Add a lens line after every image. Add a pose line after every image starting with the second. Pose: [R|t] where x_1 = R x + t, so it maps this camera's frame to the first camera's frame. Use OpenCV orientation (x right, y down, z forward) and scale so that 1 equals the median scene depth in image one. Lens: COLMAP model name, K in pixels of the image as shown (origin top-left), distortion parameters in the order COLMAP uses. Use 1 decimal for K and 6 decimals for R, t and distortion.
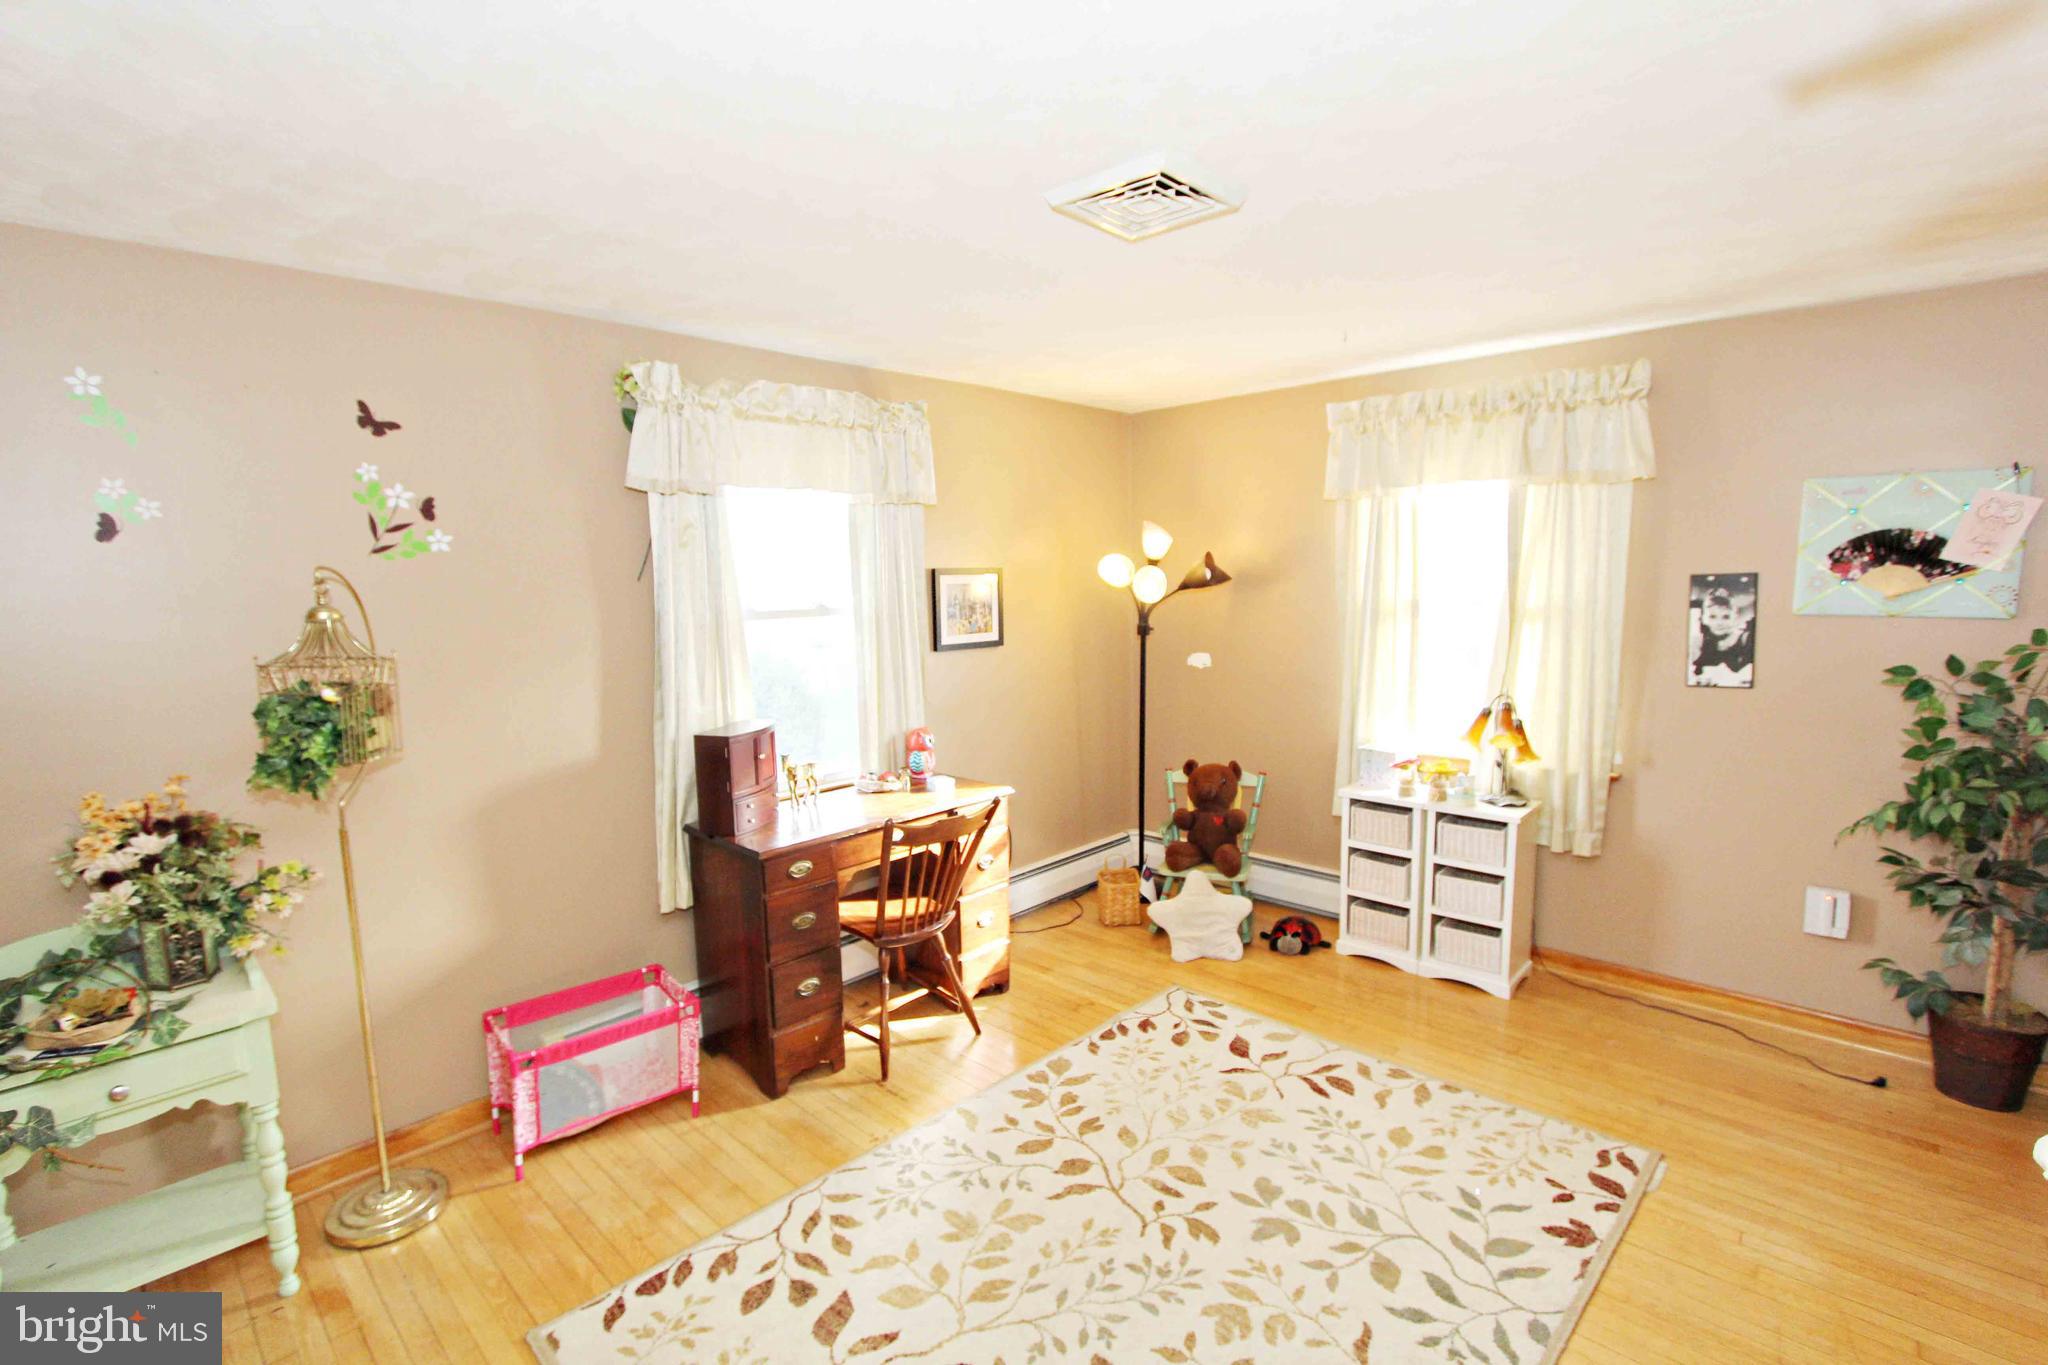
lens RADIAL K [[944.6, 0, 1024.1], [0, 944.6, 686.2], [0, 0, 1]] dist [-0.023638, 0.005211]
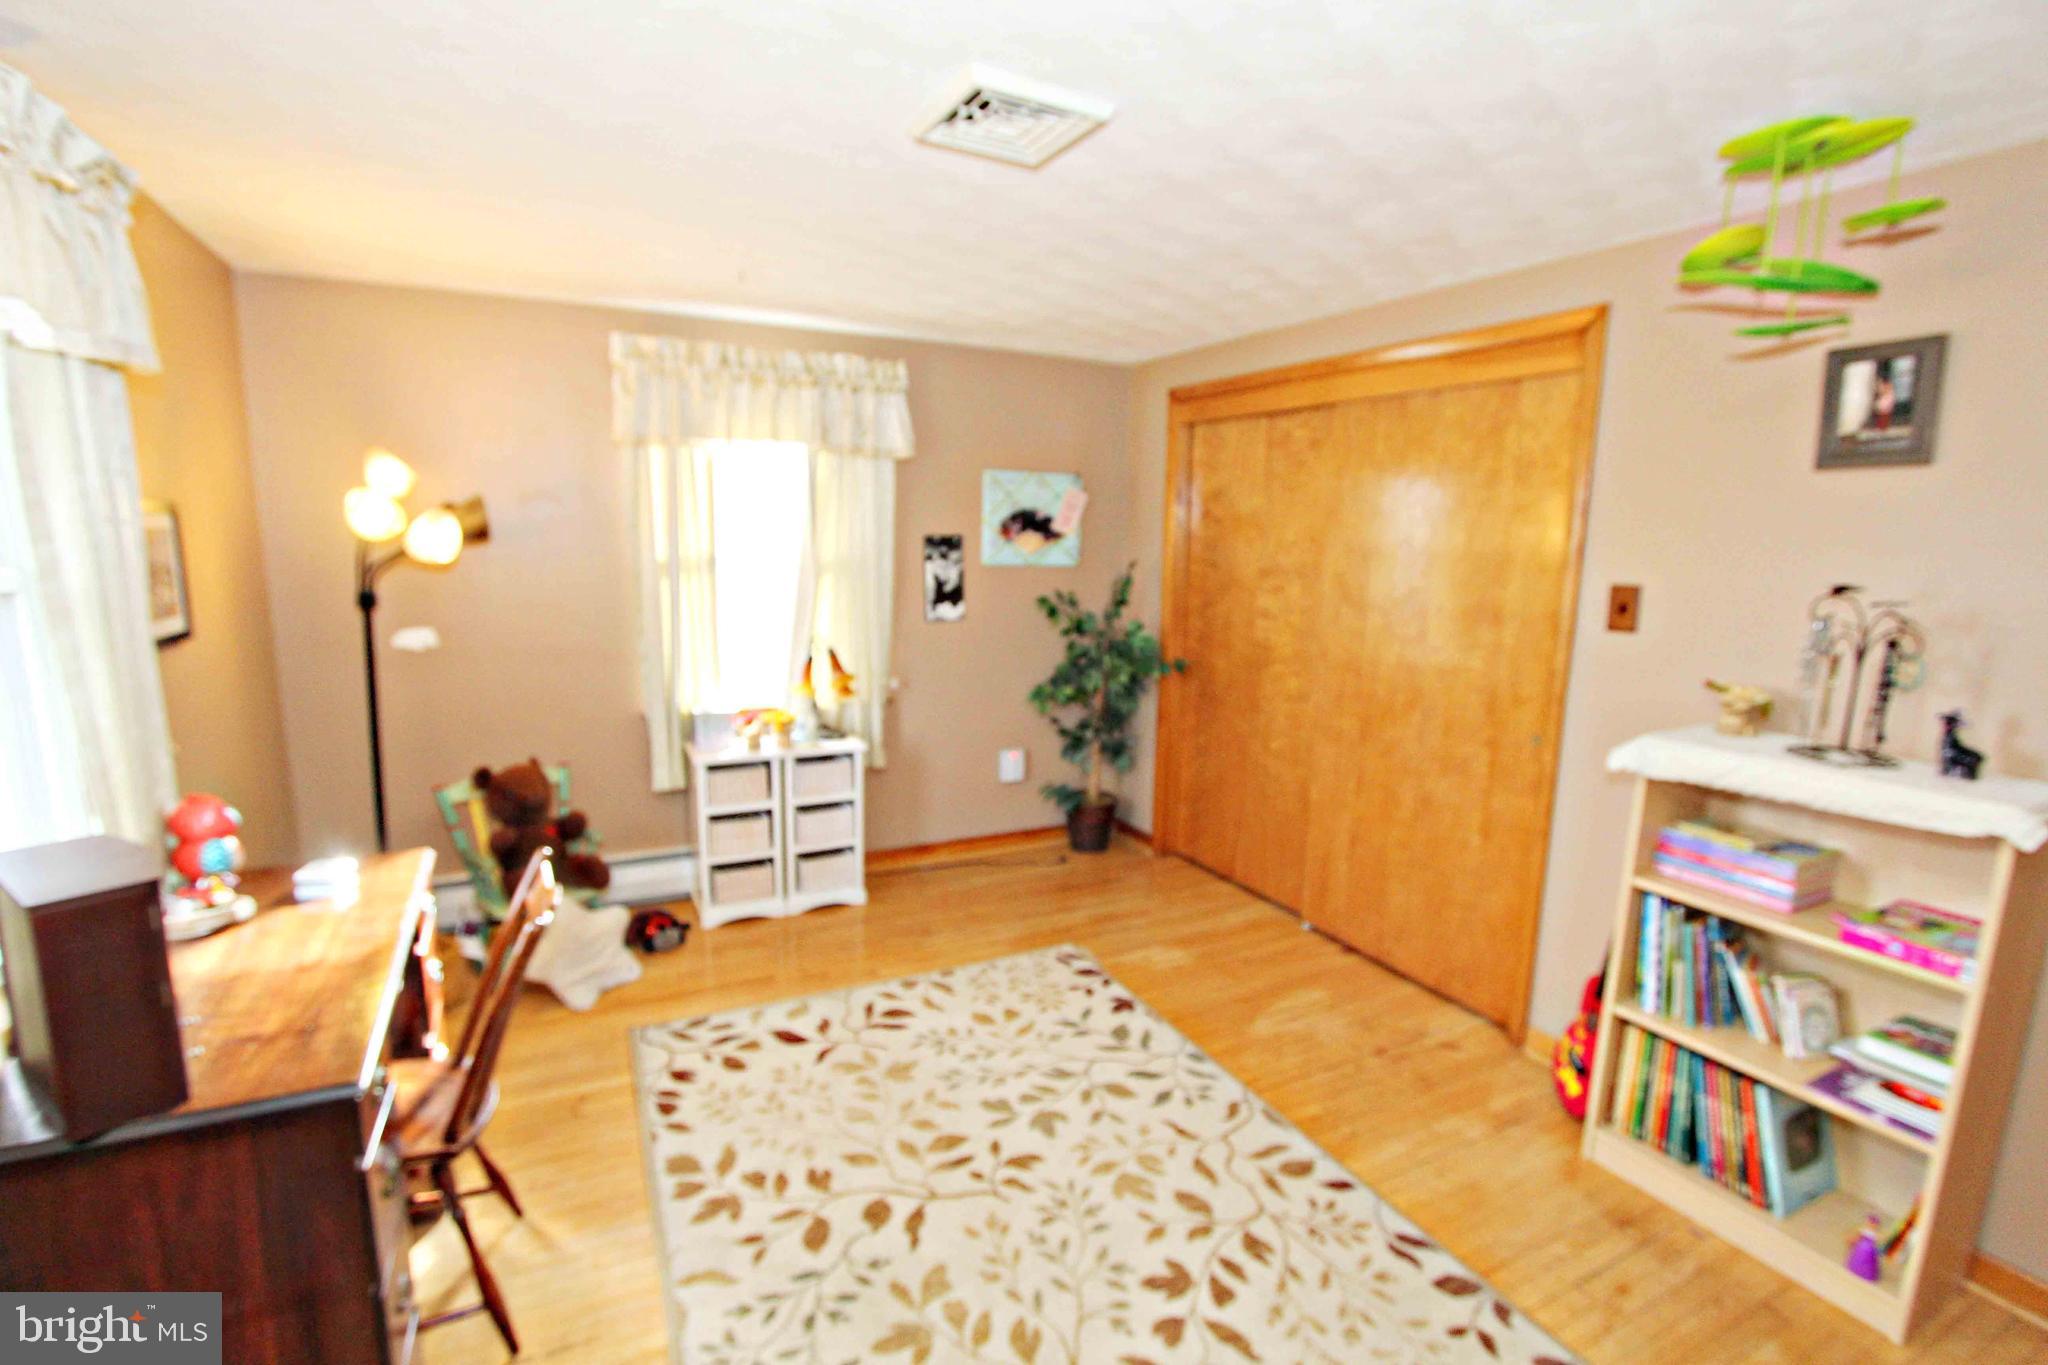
lens RADIAL K [[944.6, 0, 1022.2], [0, 944.6, 689.3], [0, 0, 1]] dist [-0.023638, 0.005211]
pose [[0.328449, -0.129797, 0.935561, -0.522267], [0.087960, 0.990412, 0.106526, -0.036873], [-0.940417, 0.047304, 0.336717, 0.453796]]
